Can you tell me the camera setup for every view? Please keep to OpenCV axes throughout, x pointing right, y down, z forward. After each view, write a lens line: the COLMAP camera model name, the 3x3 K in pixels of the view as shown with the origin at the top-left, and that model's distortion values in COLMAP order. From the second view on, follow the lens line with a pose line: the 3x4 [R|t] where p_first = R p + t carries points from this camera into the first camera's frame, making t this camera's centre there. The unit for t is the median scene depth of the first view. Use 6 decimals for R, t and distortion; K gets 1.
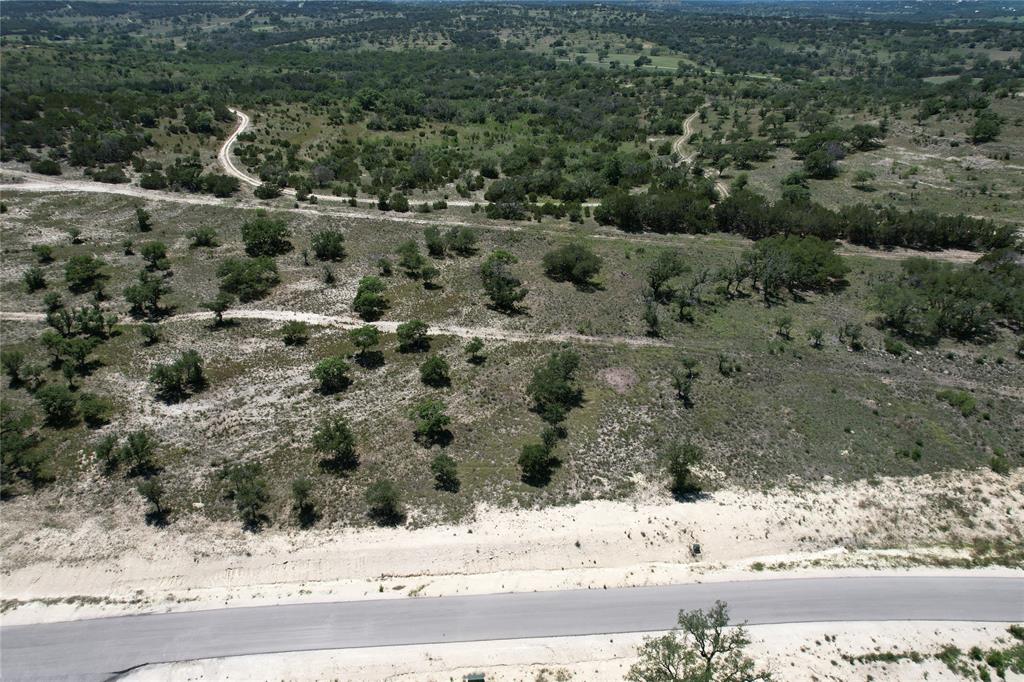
lens RADIAL K [[650.5, 0, 513.4], [0, 650.5, 345.1], [0, 0, 1]] dist [-0.080708, 0.073885]
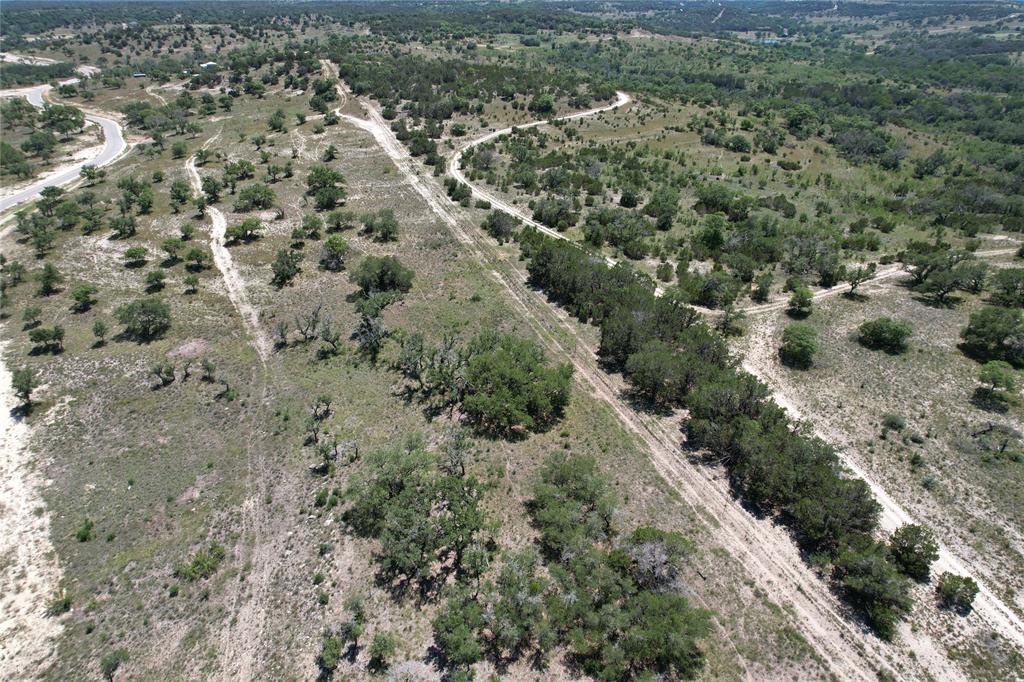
lens RADIAL K [[650.5, 0, 509.0], [0, 650.5, 350.3], [0, 0, 1]] dist [-0.080708, 0.073885]
pose [[0.507149, 0.420669, -0.752222, 0.556657], [-0.416594, 0.883708, 0.213332, -0.179281], [0.754487, 0.205180, 0.623419, 0.320530]]
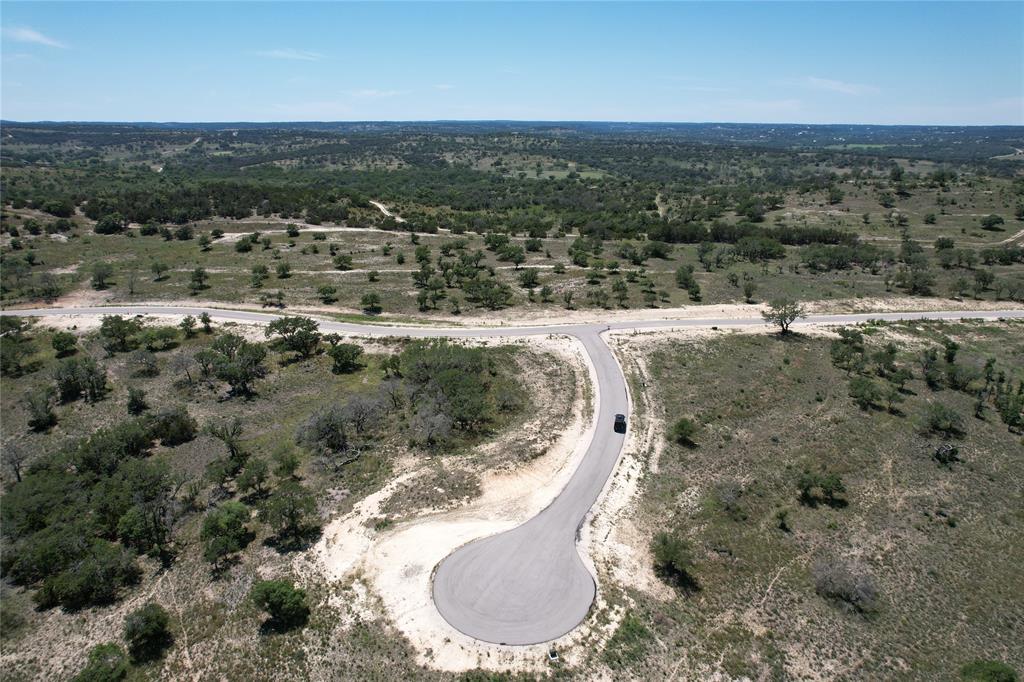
lens RADIAL K [[650.5, 0, 514.2], [0, 650.5, 339.9], [0, 0, 1]] dist [-0.080708, 0.073885]
pose [[0.988808, -0.043318, 0.142764, -0.370882], [0.068133, 0.982420, -0.173808, 0.266614], [-0.132726, 0.181590, 0.974376, -0.485676]]
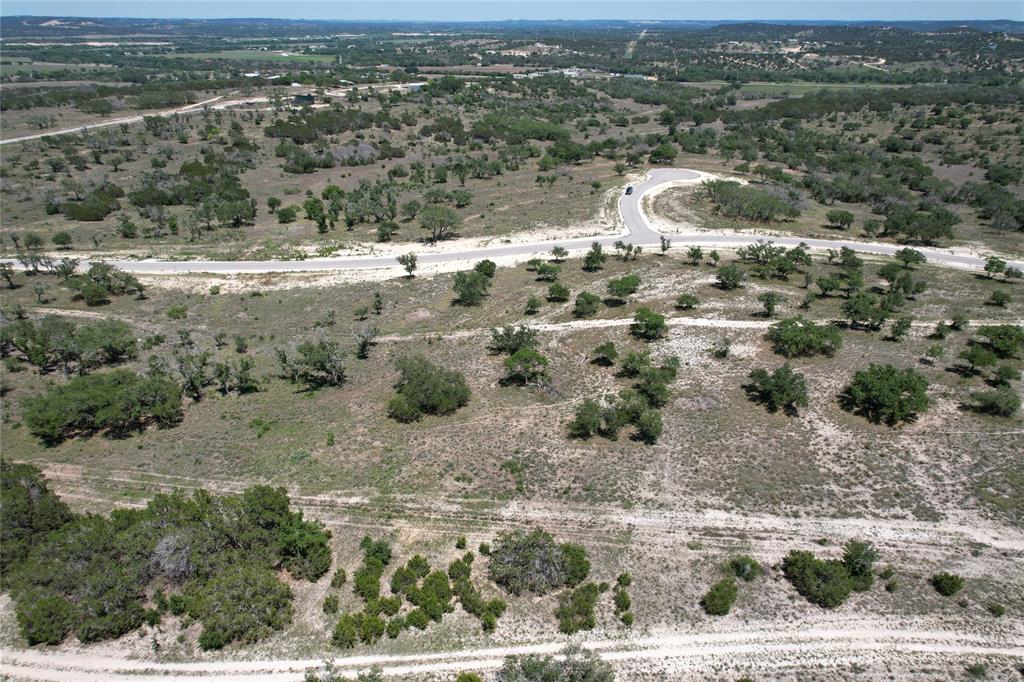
lens RADIAL K [[650.5, 0, 510.9], [0, 650.5, 350.5], [0, 0, 1]] dist [-0.080708, 0.073885]
pose [[-0.999005, 0.018507, -0.040577, 0.015557], [-0.023536, 0.554045, 0.832154, -0.435654], [0.037882, 0.832281, -0.553058, 0.783791]]
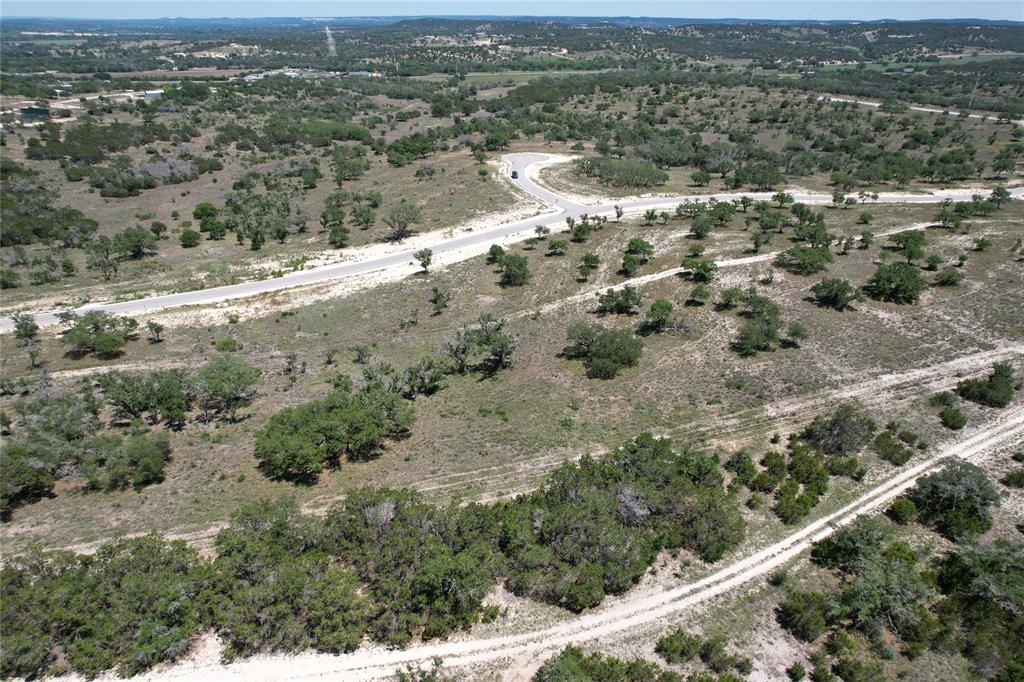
lens RADIAL K [[650.5, 0, 510.0], [0, 650.5, 347.7], [0, 0, 1]] dist [-0.080708, 0.073885]
pose [[-0.880312, 0.214664, -0.423050, 0.313936], [-0.233535, 0.580132, 0.780326, -0.423217], [0.412932, 0.785727, -0.460565, 0.758361]]
